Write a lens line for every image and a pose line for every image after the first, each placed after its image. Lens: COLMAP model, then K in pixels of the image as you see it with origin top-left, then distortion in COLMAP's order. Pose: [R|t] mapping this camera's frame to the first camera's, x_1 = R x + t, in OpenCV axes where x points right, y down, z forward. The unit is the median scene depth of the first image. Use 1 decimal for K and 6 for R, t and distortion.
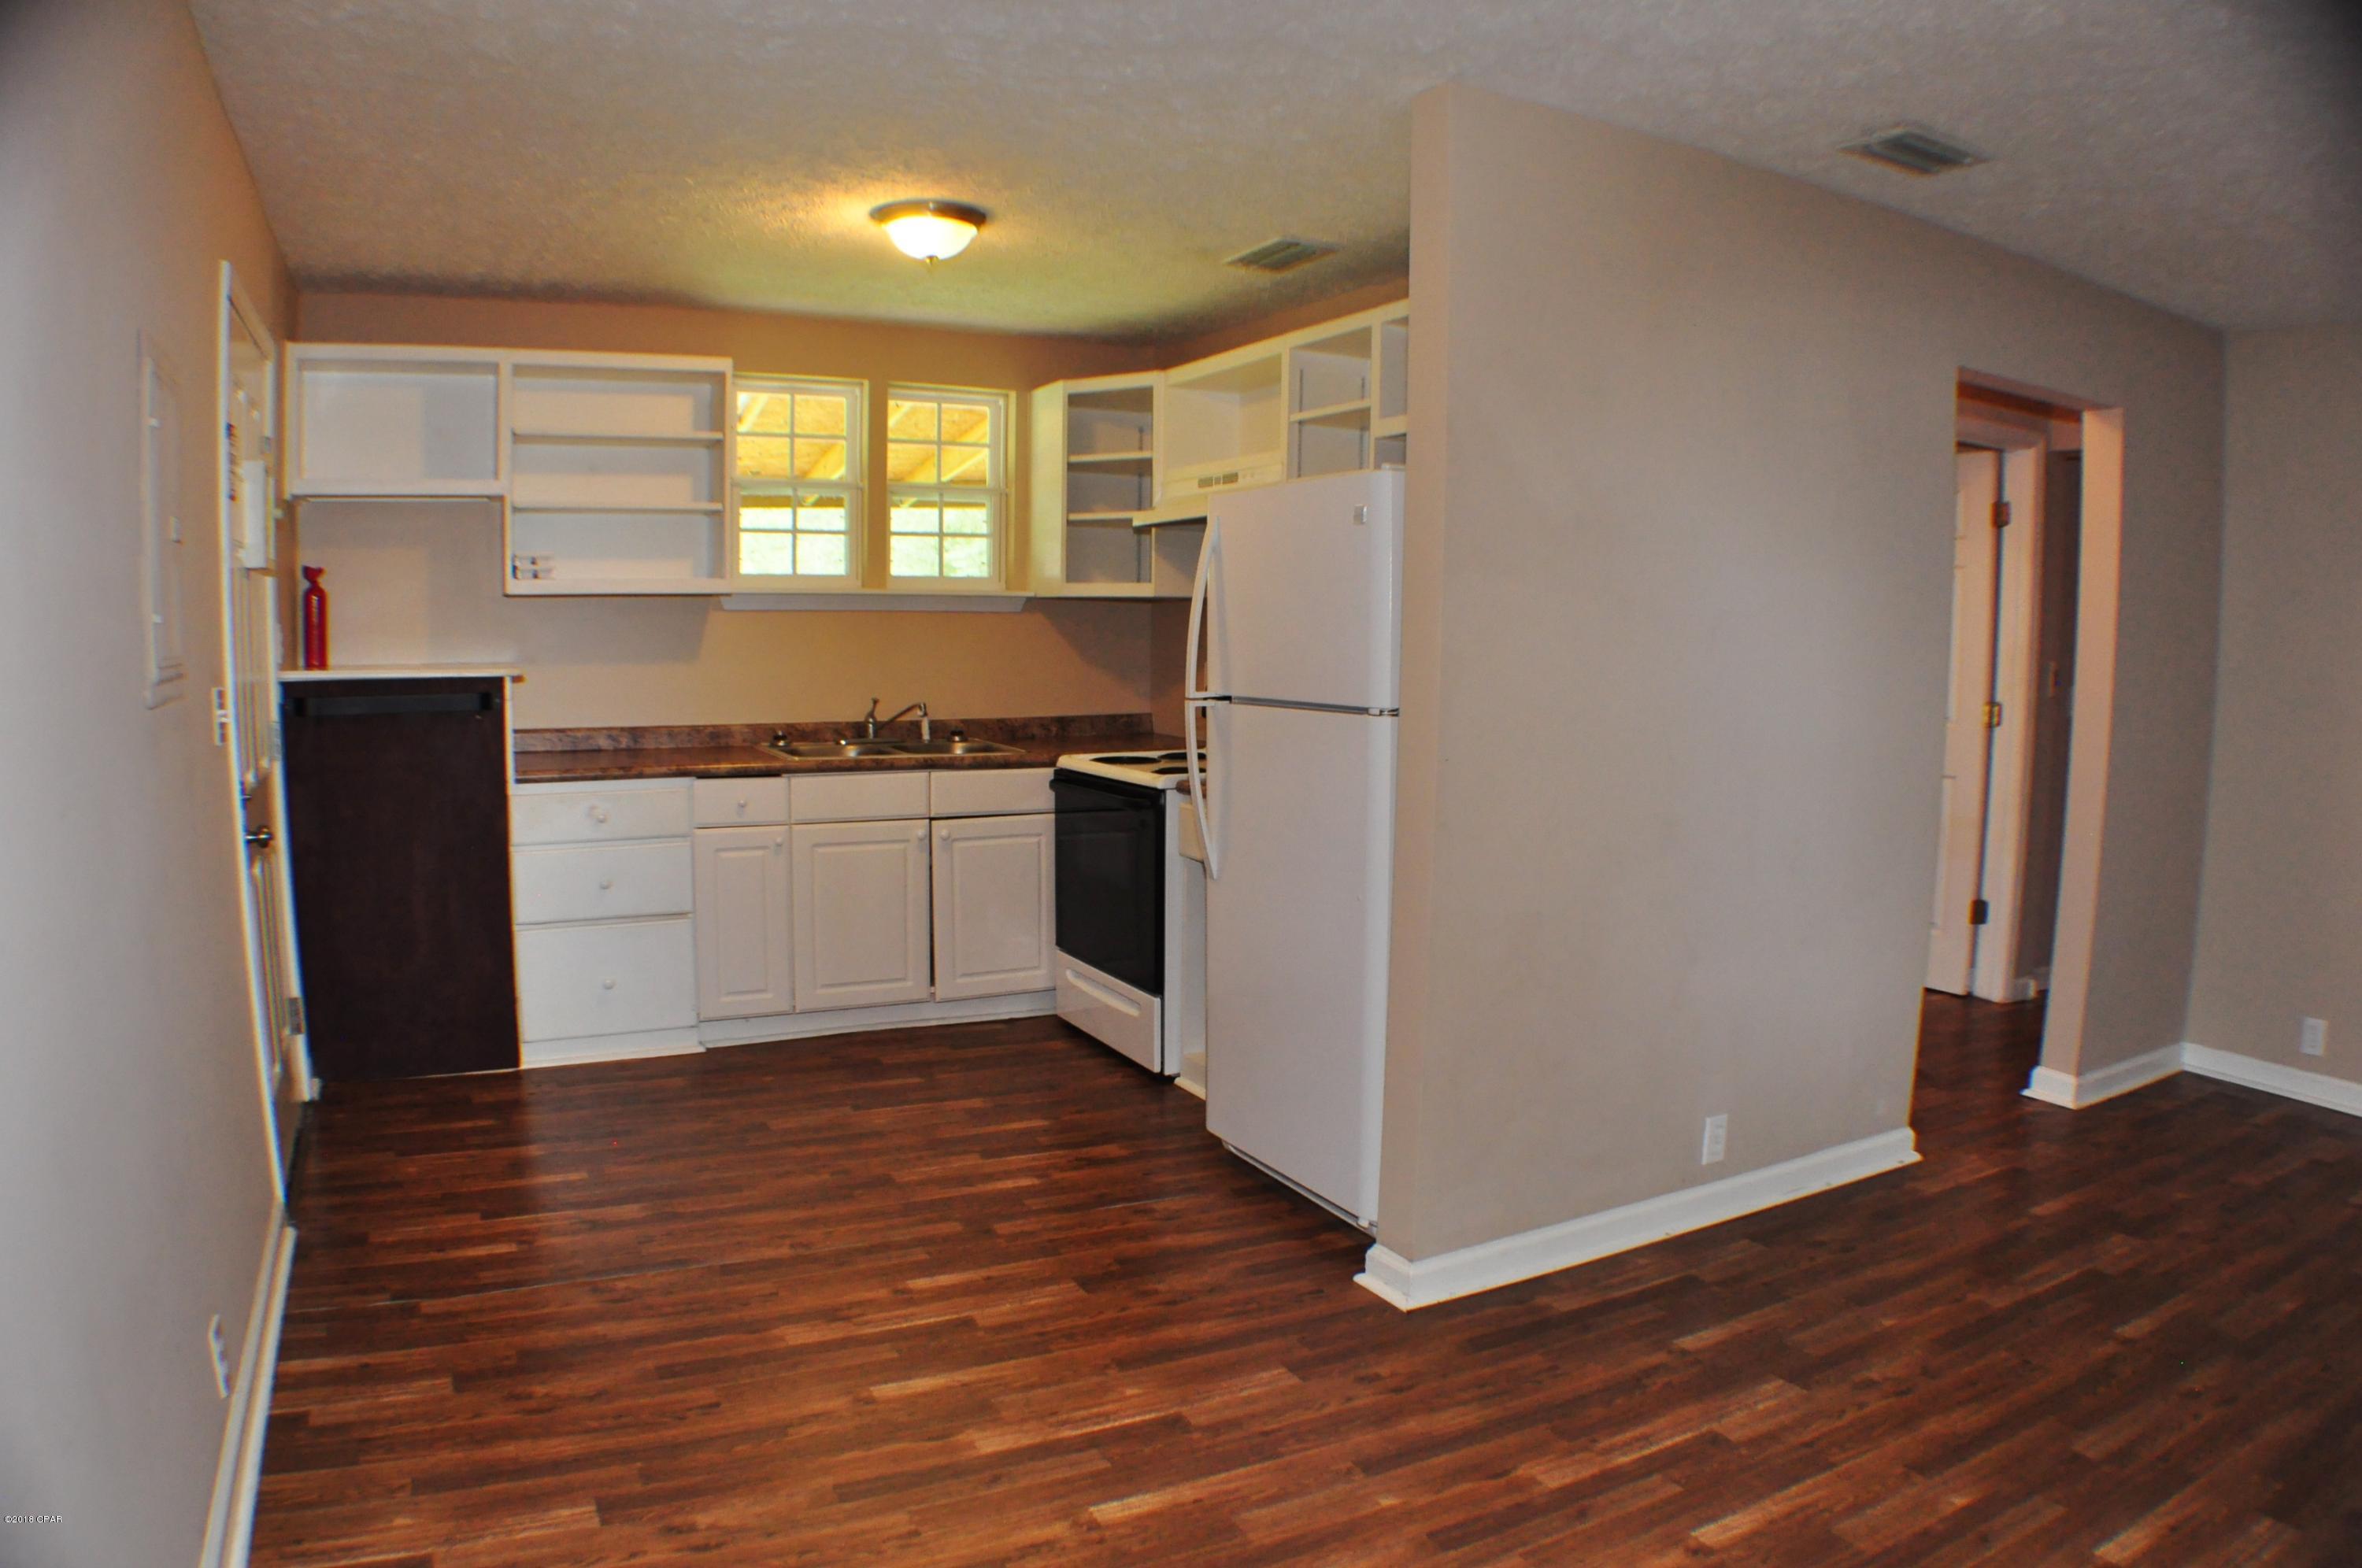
lens RADIAL K [[1520.9, 0, 1170.0], [0, 1520.9, 796.4], [0, 0, 1]] dist [-0.217999, 0.053565]
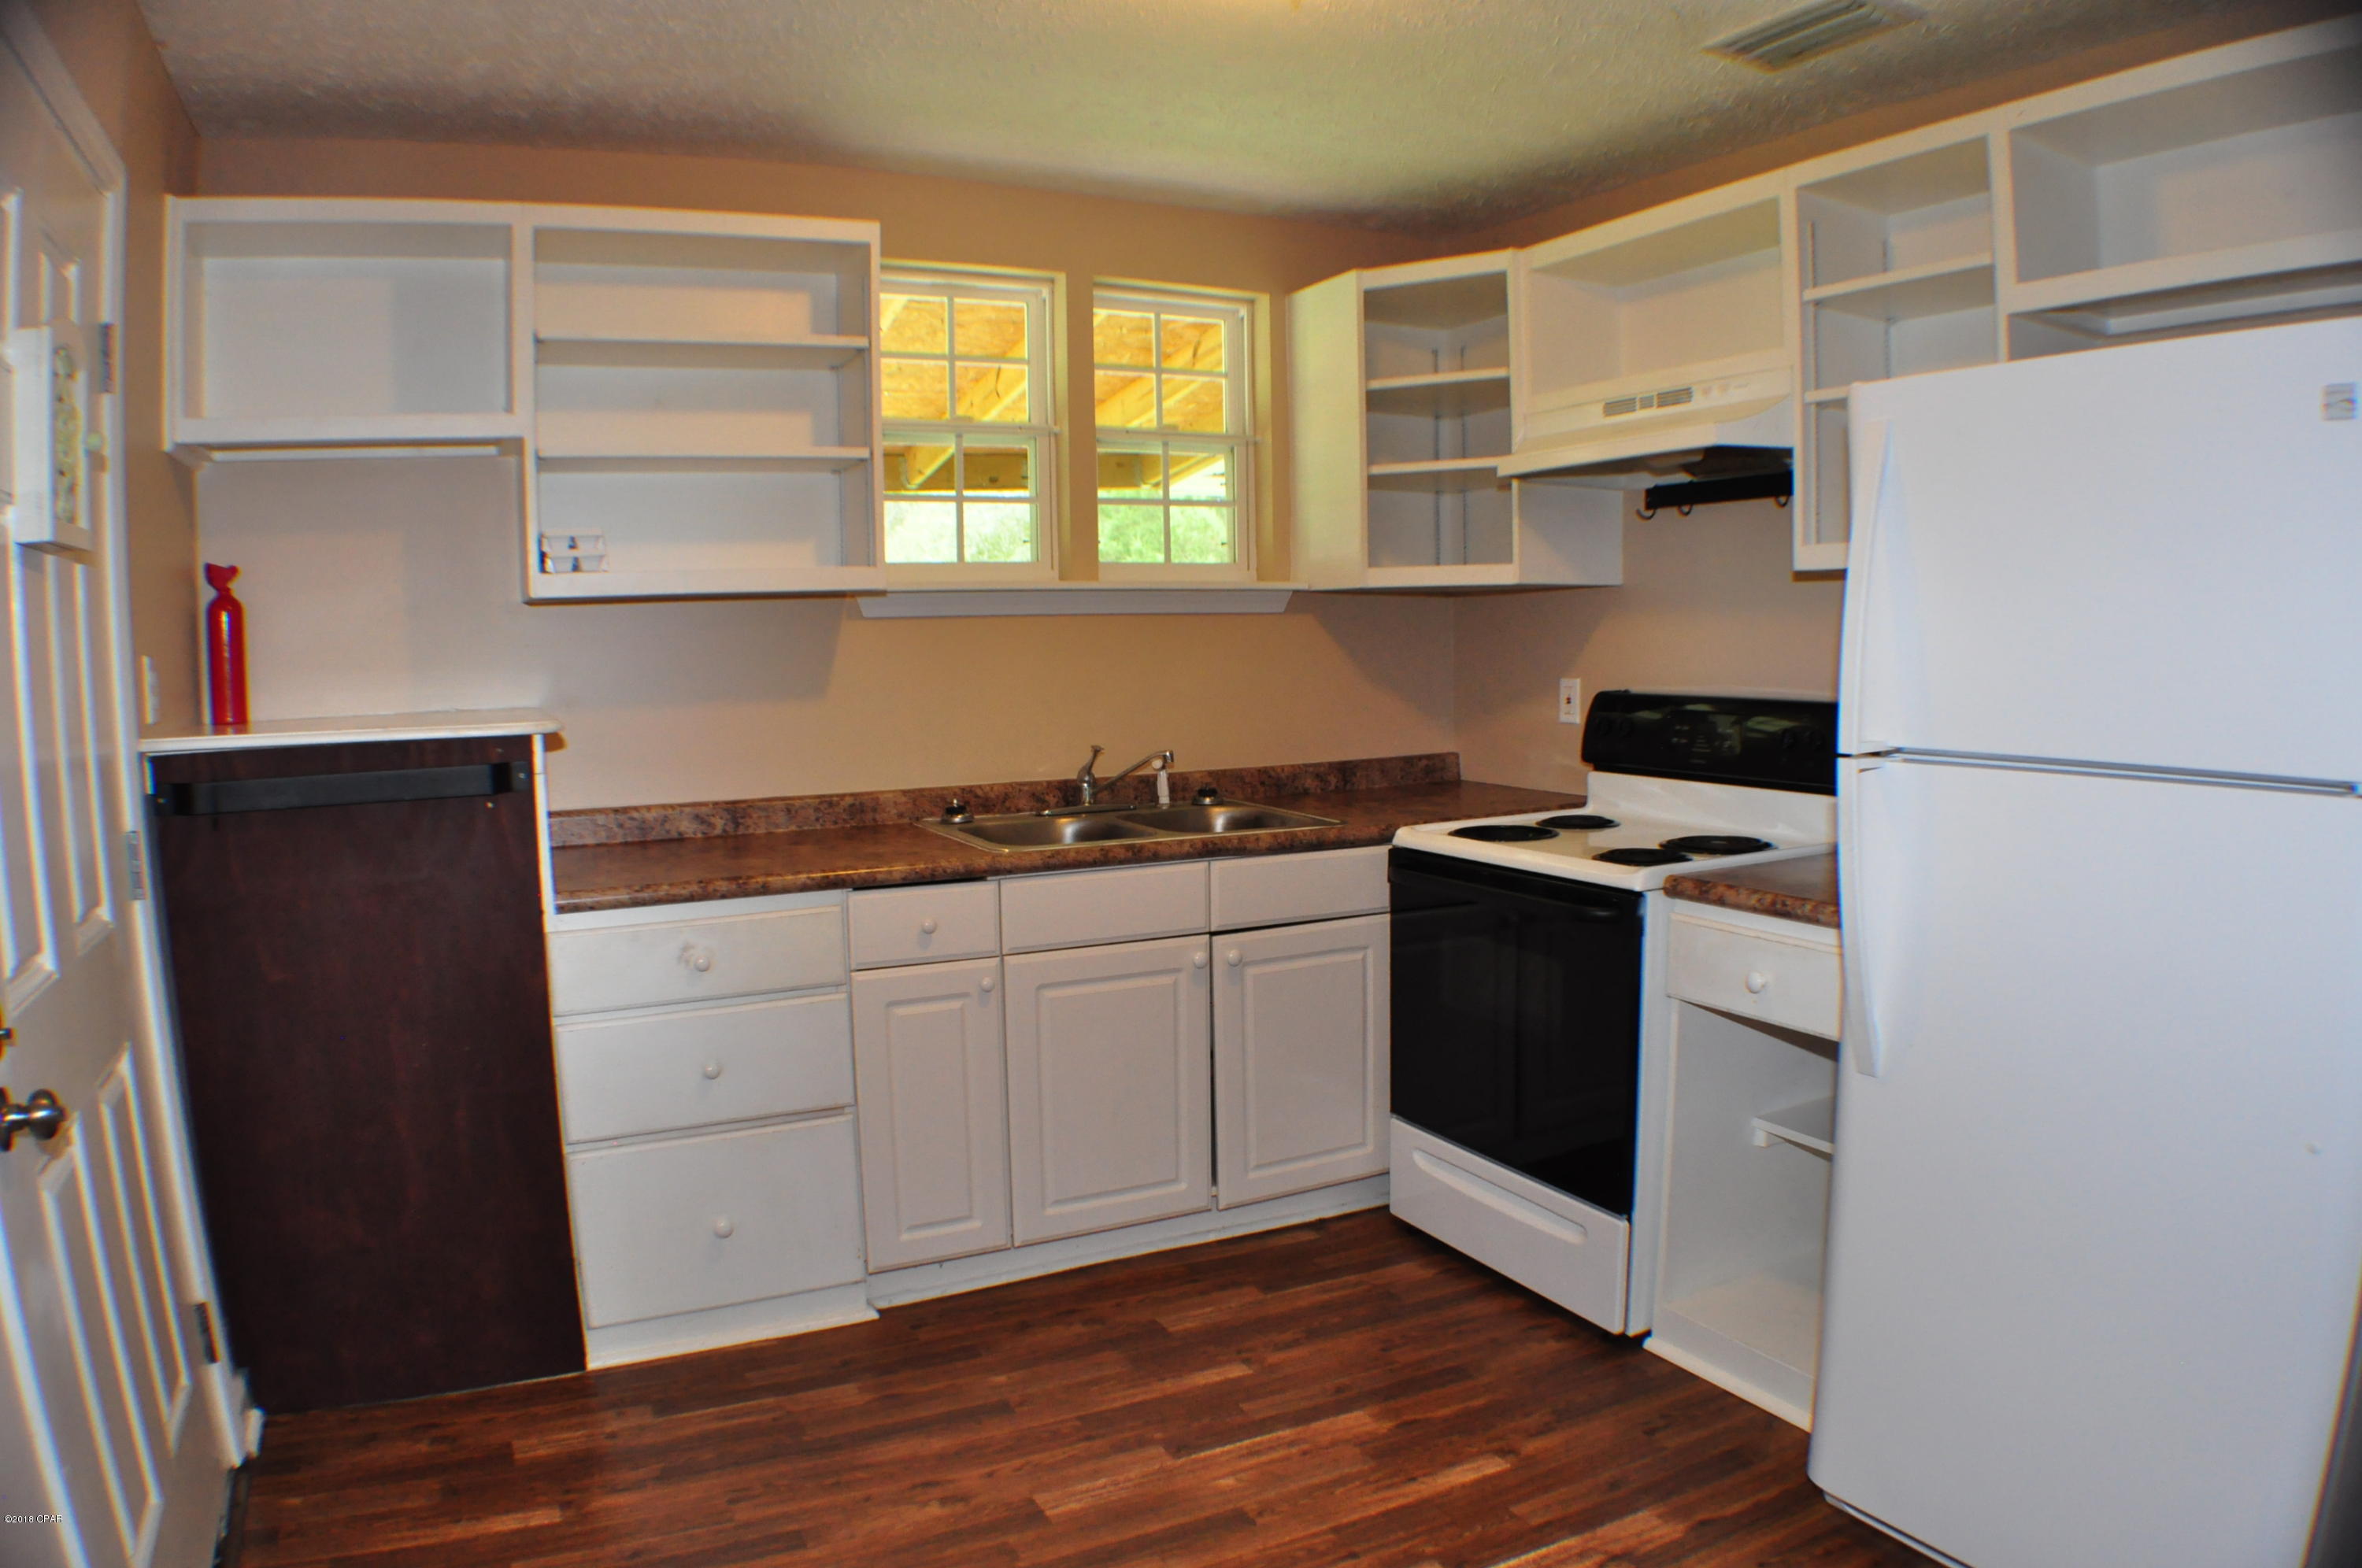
lens RADIAL K [[1520.9, 0, 1170.0], [0, 1520.9, 796.4], [0, 0, 1]] dist [-0.217999, 0.053565]
pose [[0.999505, -0.029336, -0.011372, -0.169033], [0.029255, 0.999546, -0.007264, -0.040003], [0.011580, 0.006928, 0.999909, 0.359296]]
